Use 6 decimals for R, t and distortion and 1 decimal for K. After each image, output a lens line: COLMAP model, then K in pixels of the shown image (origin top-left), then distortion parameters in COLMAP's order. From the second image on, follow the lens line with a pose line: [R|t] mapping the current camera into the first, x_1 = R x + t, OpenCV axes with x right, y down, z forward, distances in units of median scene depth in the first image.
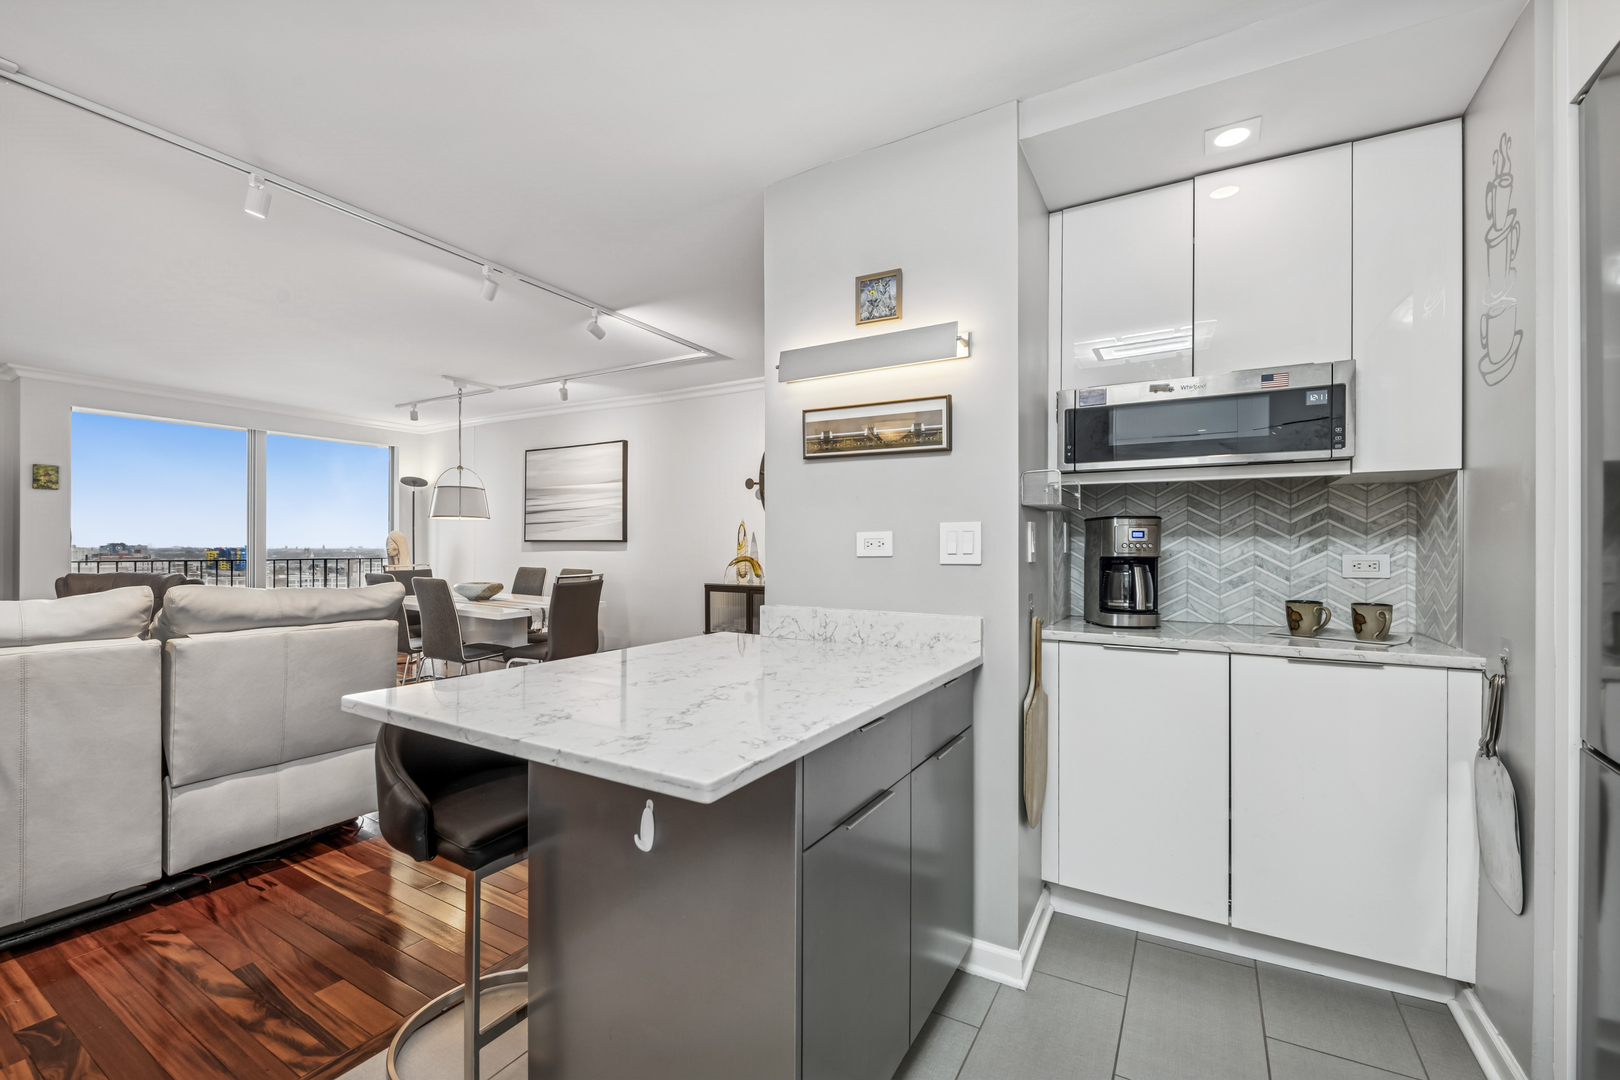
lens RADIAL K [[668.0, 0, 809.7], [0, 668.0, 544.9], [0, 0, 1]] dist [-0.015548, -0.000634]
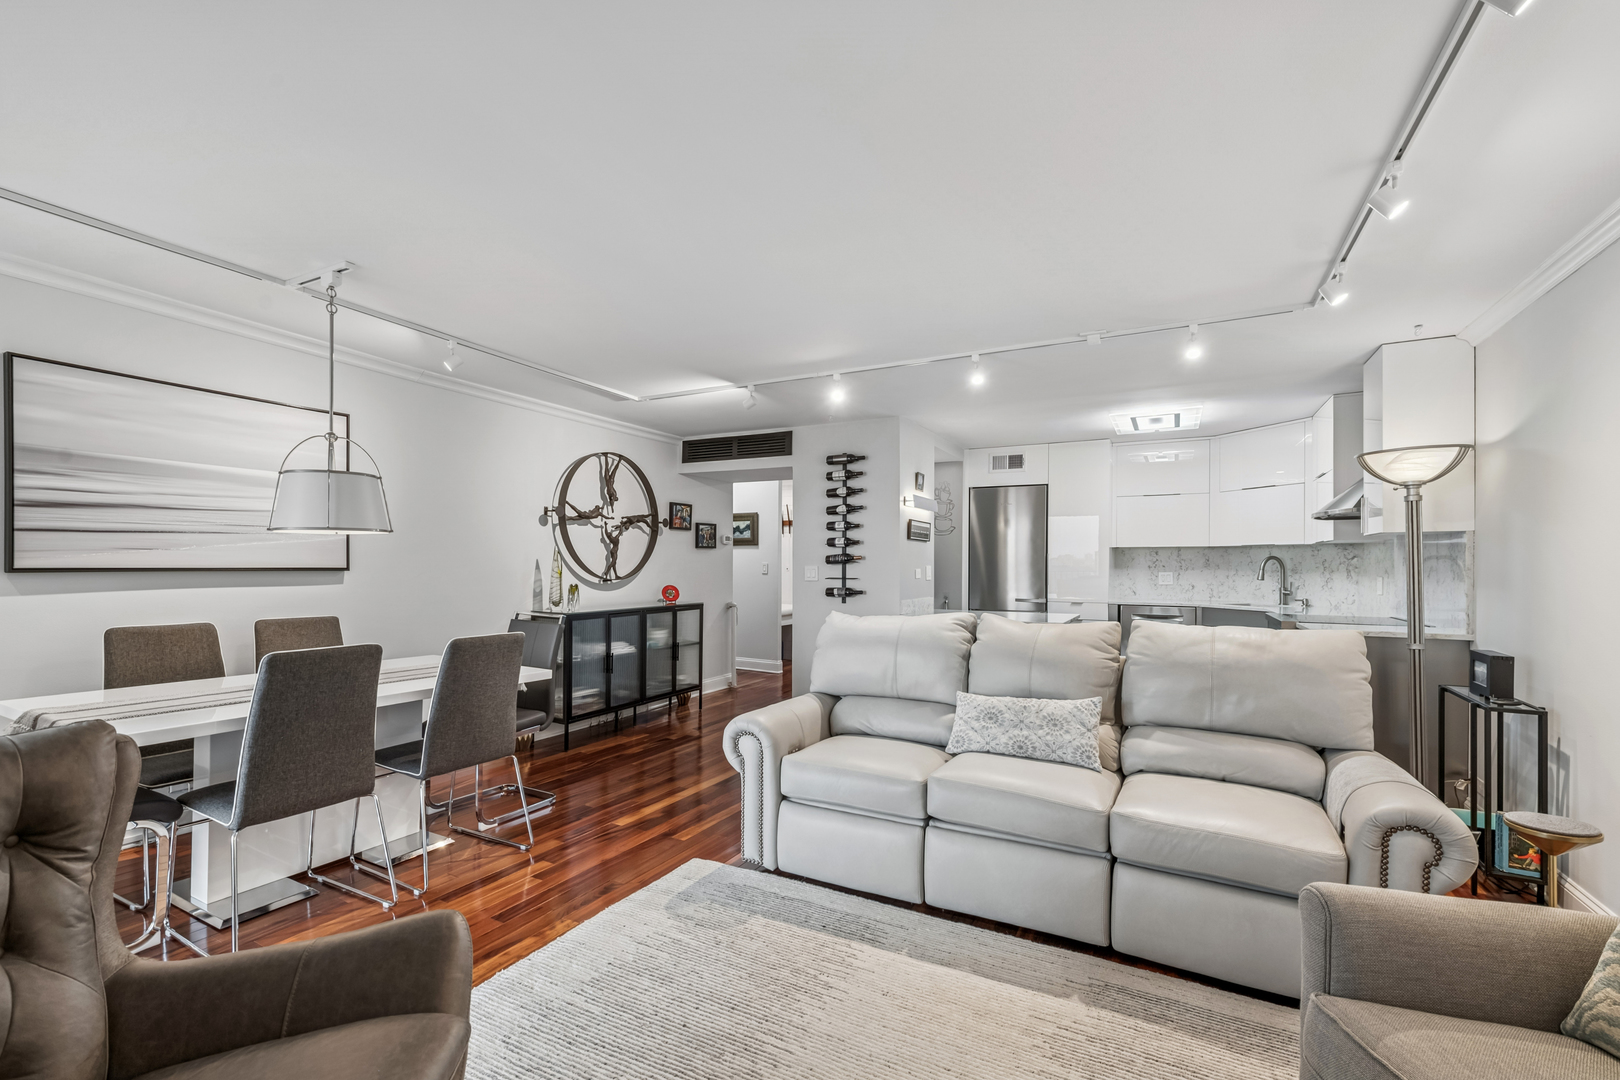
lens RADIAL K [[668.0, 0, 820.0], [0, 668.0, 556.2], [0, 0, 1]] dist [-0.015548, -0.000634]
pose [[-0.038699, 0.008269, 0.999217, -2.593450], [-0.008009, 0.999931, -0.008585, -0.044855], [-0.999219, -0.008335, -0.038630, 1.518445]]
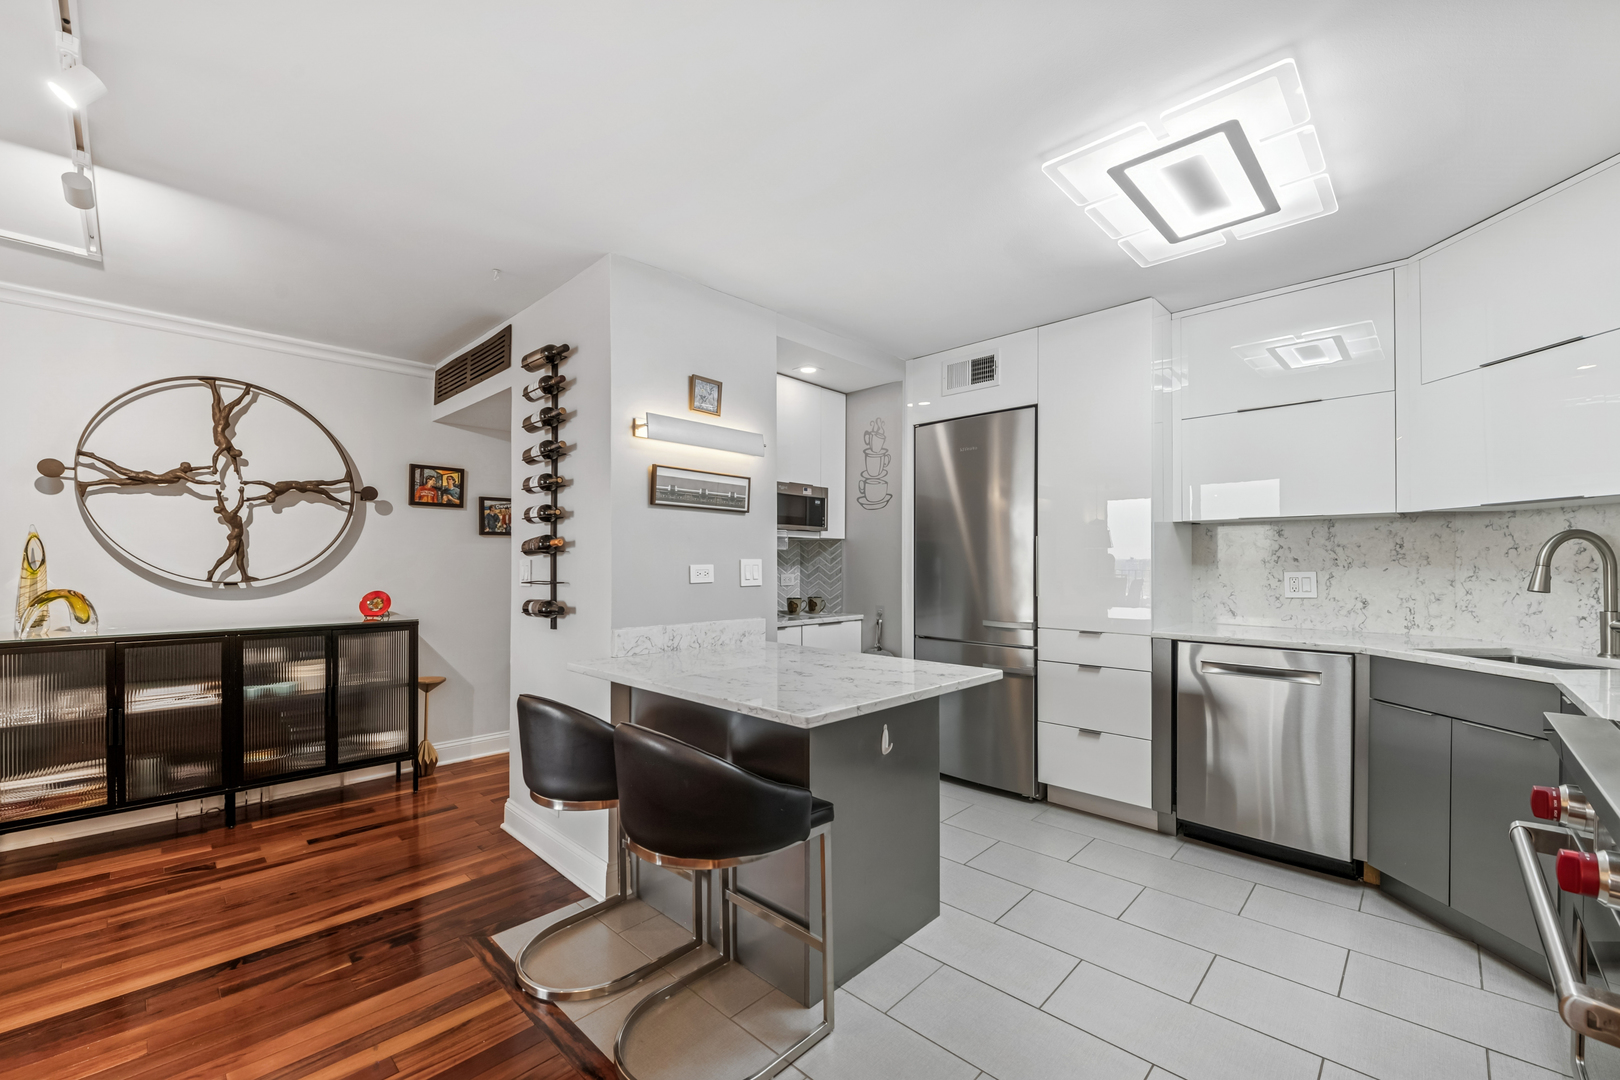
lens RADIAL K [[668.0, 0, 801.7], [0, 668.0, 544.5], [0, 0, 1]] dist [-0.015548, -0.000634]
pose [[0.230891, 0.024051, 0.972682, -1.199884], [-0.005095, 0.999711, -0.023510, -0.030271], [-0.972966, 0.000472, 0.230947, 0.488469]]
